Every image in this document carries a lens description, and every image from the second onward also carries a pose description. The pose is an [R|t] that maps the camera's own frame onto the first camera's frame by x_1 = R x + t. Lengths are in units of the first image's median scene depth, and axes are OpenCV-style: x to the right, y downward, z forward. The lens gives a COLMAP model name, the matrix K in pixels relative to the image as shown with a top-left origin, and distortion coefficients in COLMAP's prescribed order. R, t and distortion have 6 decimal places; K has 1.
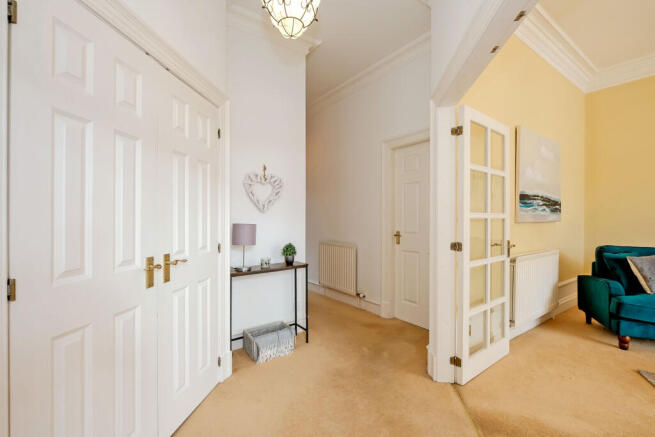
lens RADIAL K [[298.7, 0, 328.5], [0, 298.7, 220.1], [0, 0, 1]] dist [0.002708, -0.000770]
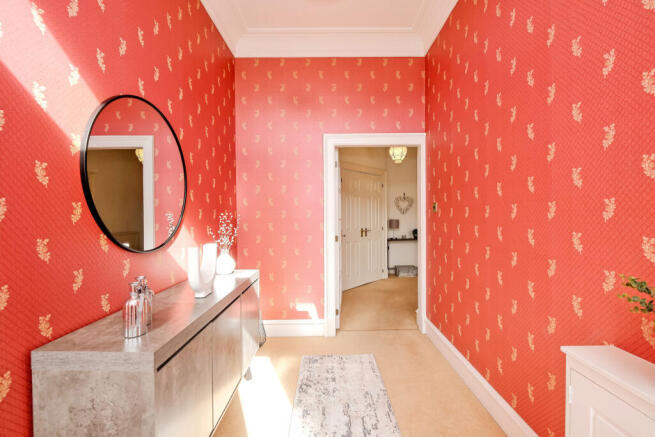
lens RADIAL K [[298.7, 0, 328.1], [0, 298.7, 218.3], [0, 0, 1]] dist [0.002708, -0.000770]
pose [[0.827704, 0.003668, -0.561153, 0.595872], [0.001969, 0.999954, 0.009440, -0.018290], [0.561161, -0.008919, 0.827659, -1.211209]]
